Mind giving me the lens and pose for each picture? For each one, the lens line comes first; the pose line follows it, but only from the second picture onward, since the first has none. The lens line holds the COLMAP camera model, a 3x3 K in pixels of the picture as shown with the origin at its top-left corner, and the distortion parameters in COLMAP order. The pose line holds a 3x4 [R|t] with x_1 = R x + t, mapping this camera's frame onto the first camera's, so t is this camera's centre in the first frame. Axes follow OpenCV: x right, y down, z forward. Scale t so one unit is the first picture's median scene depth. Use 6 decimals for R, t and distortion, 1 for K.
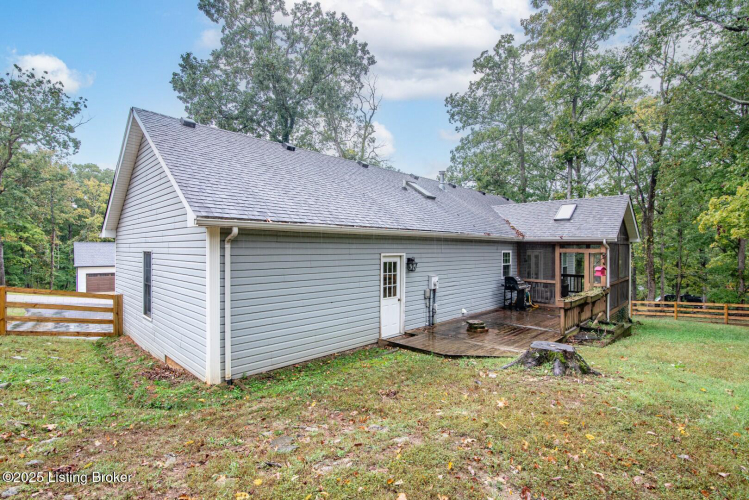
lens RADIAL K [[350.4, 0, 369.6], [0, 350.4, 251.2], [0, 0, 1]] dist [-0.014694, 0.000691]
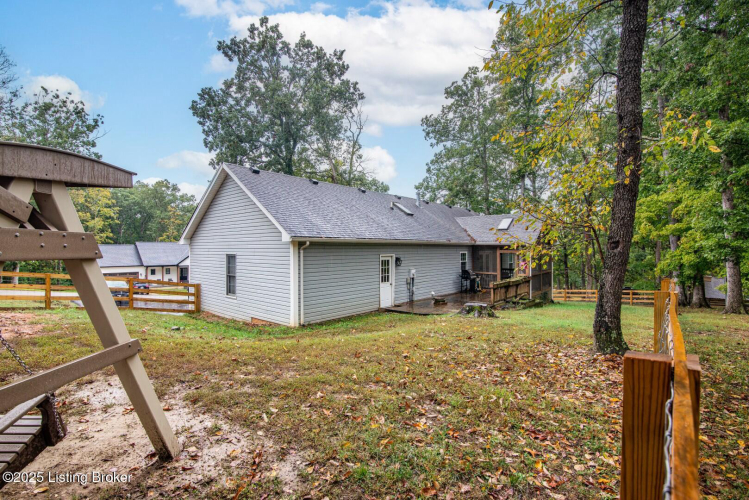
lens RADIAL K [[350.4, 0, 377.6], [0, 350.4, 248.8], [0, 0, 1]] dist [-0.014694, 0.000691]
pose [[0.996512, -0.003843, 0.083363, -0.042223], [0.004271, 0.999979, -0.004949, -0.004616], [-0.083343, 0.005287, 0.996507, -0.223904]]
